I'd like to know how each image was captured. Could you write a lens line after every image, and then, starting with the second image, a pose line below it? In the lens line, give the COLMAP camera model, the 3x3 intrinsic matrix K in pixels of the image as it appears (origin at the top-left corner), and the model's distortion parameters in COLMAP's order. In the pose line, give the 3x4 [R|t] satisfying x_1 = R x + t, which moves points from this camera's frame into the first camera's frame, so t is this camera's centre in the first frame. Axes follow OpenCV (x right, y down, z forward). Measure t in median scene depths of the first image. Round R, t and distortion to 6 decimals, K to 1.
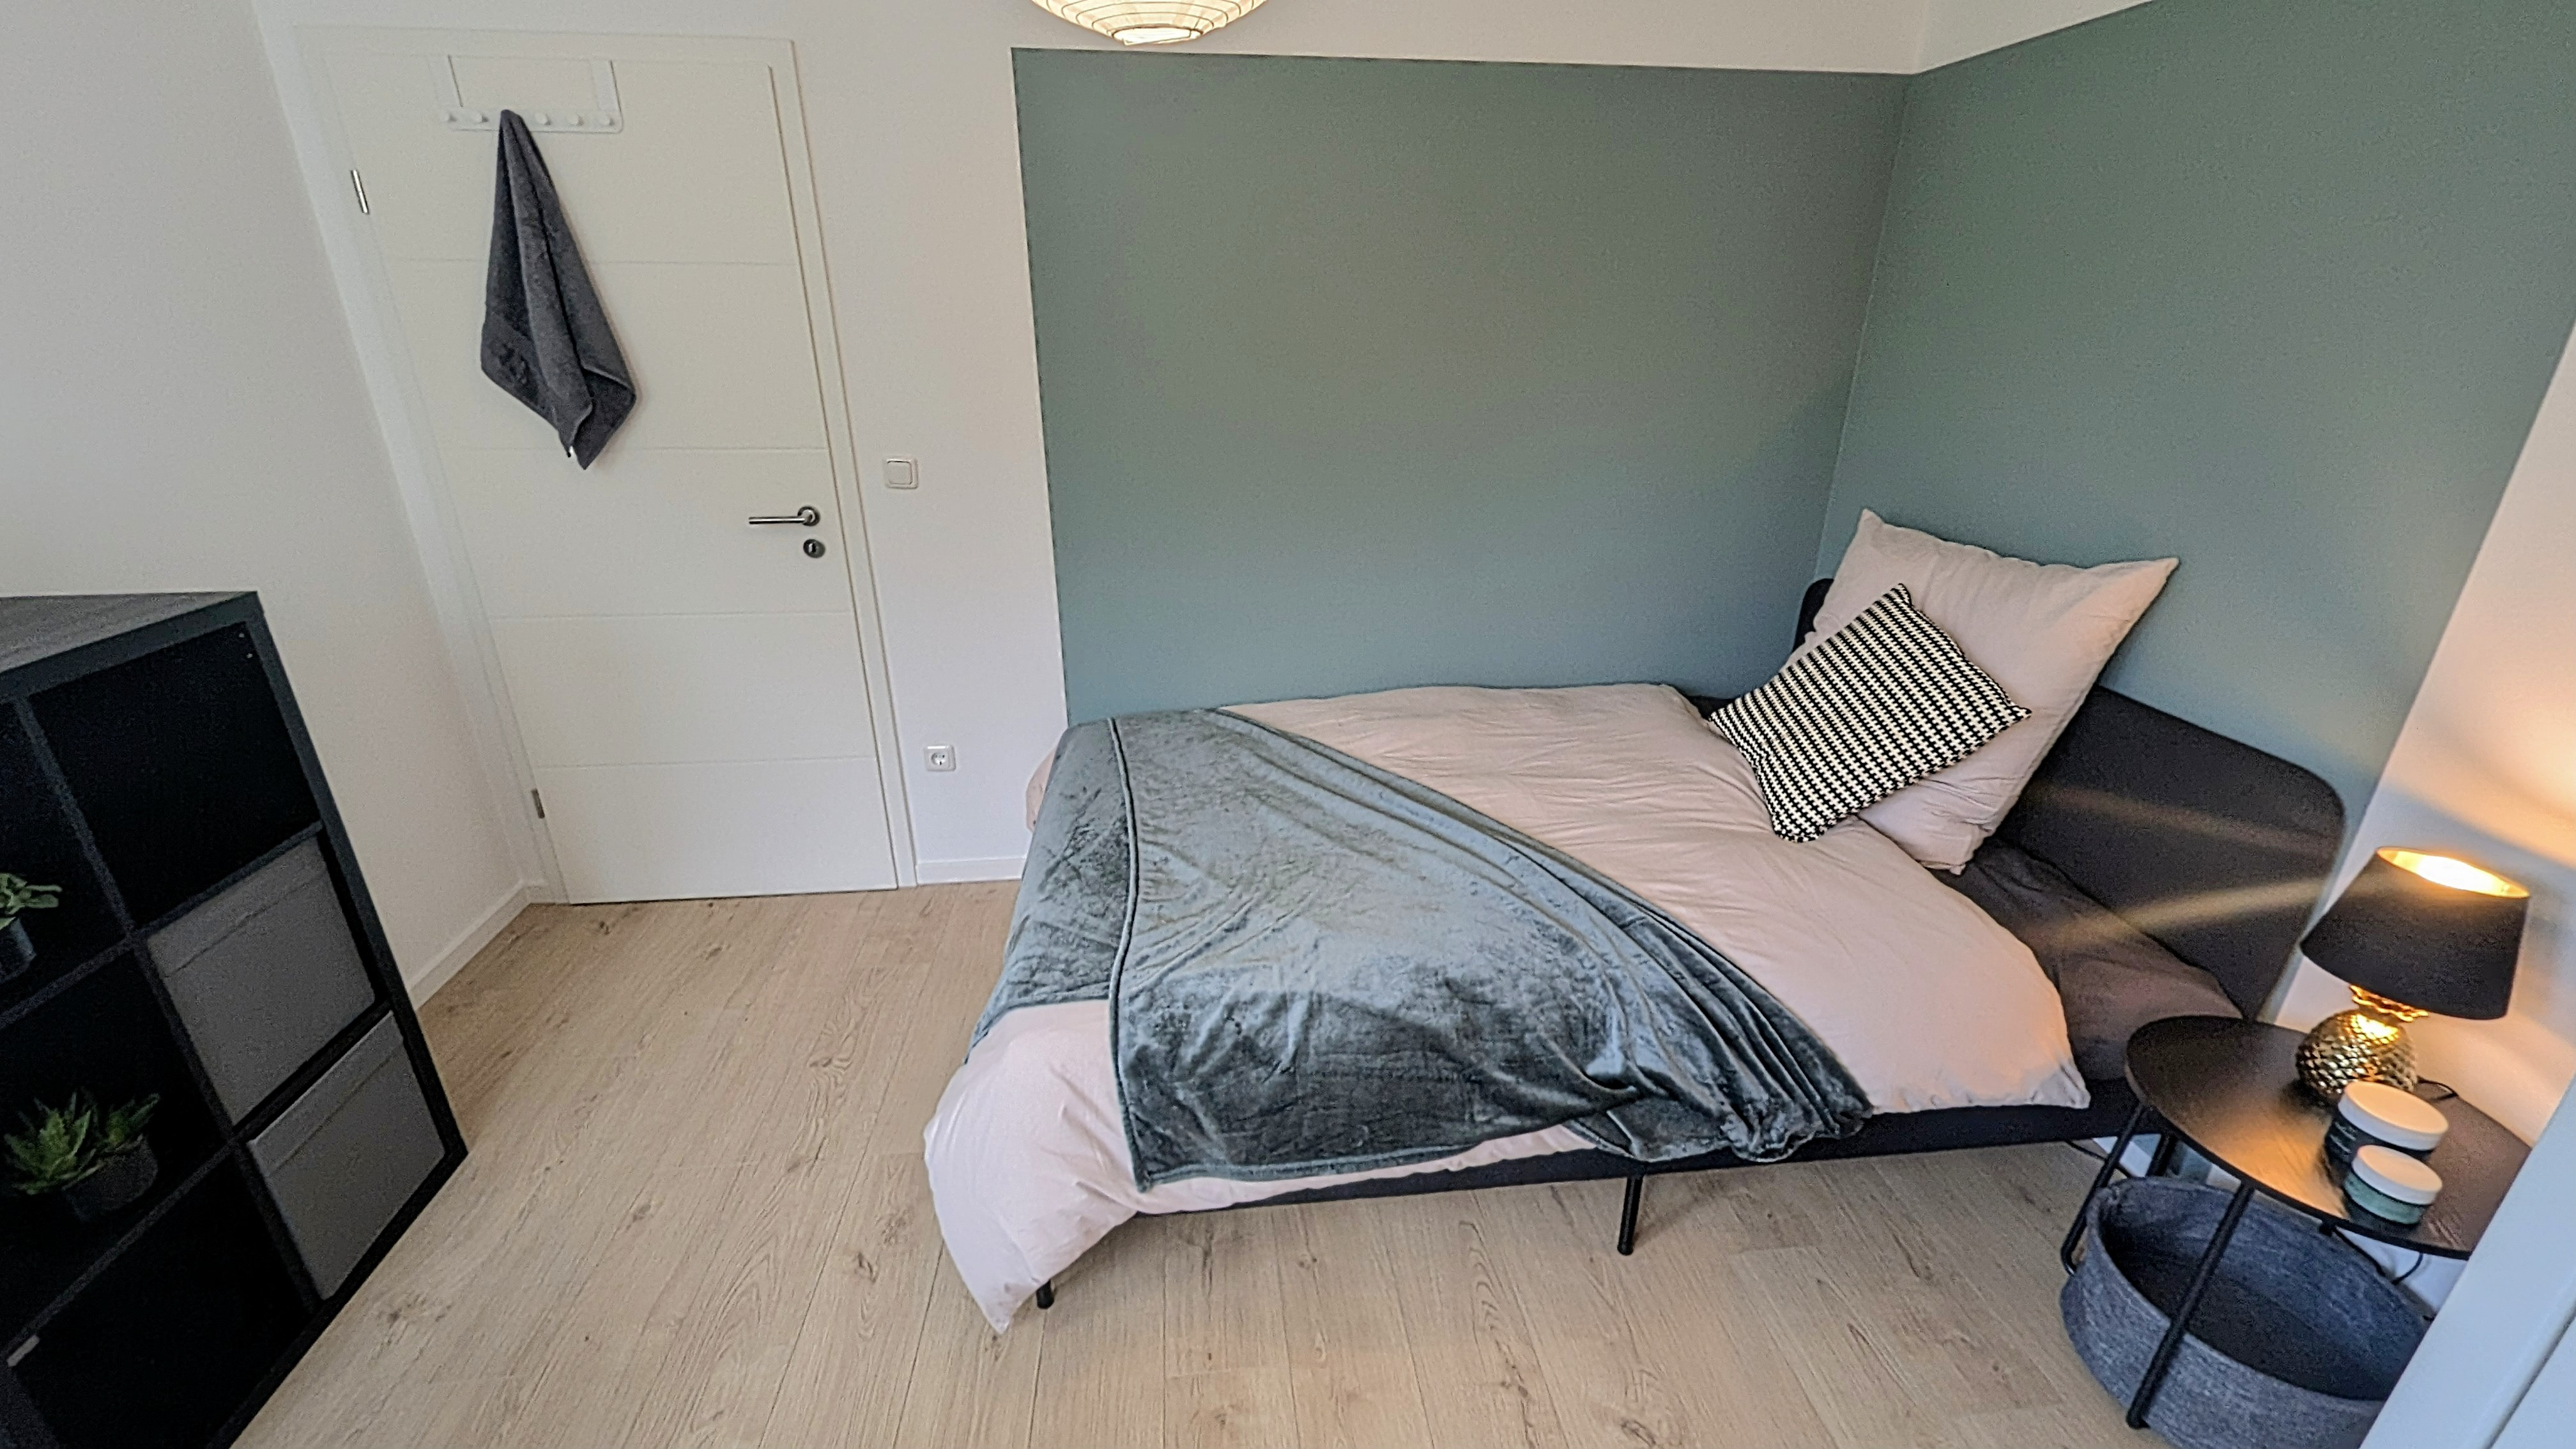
lens RADIAL K [[1036.0, 0, 1288.0], [0, 1036.0, 724.5], [0, 0, 1]] dist [-0.000114, -0.000031]
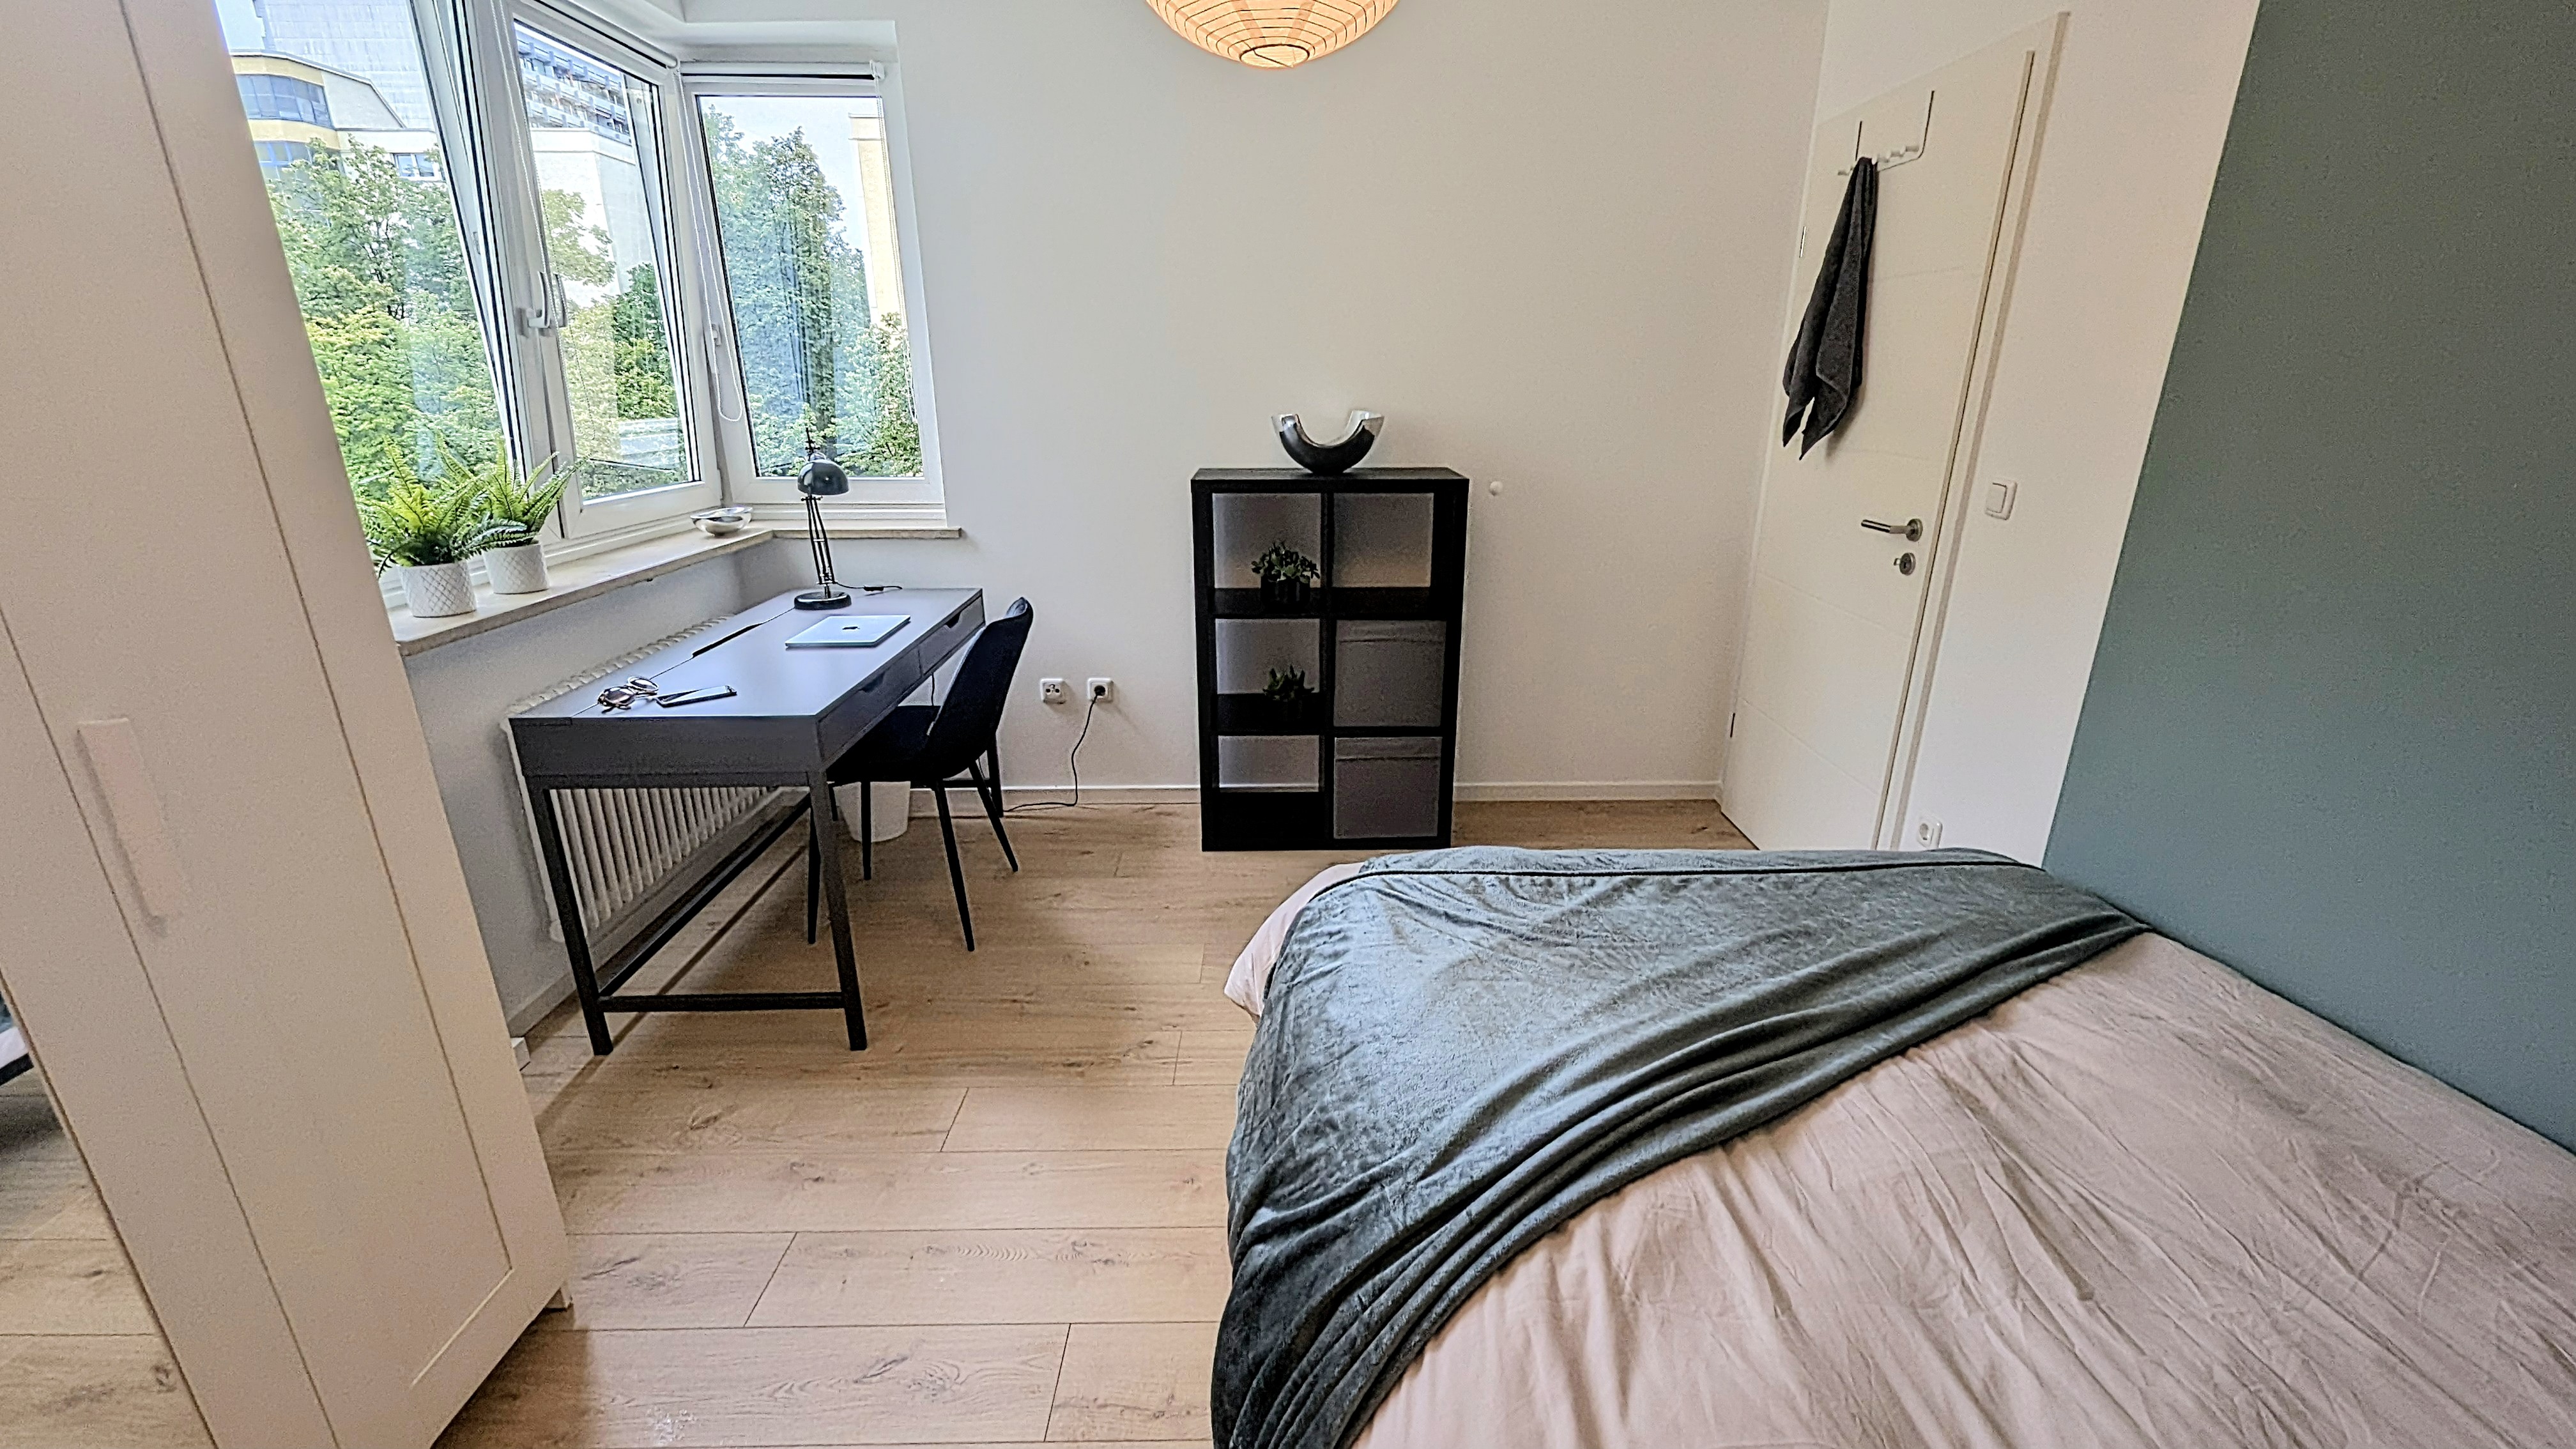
lens RADIAL K [[1036.0, 0, 1288.0], [0, 1036.0, 724.5], [0, 0, 1]] dist [-0.000114, -0.000031]
pose [[-0.081848, 0.310021, -0.947200, 0.568148], [-0.368883, 0.873471, 0.317764, -0.143728], [0.925865, 0.375414, 0.042870, 0.527851]]
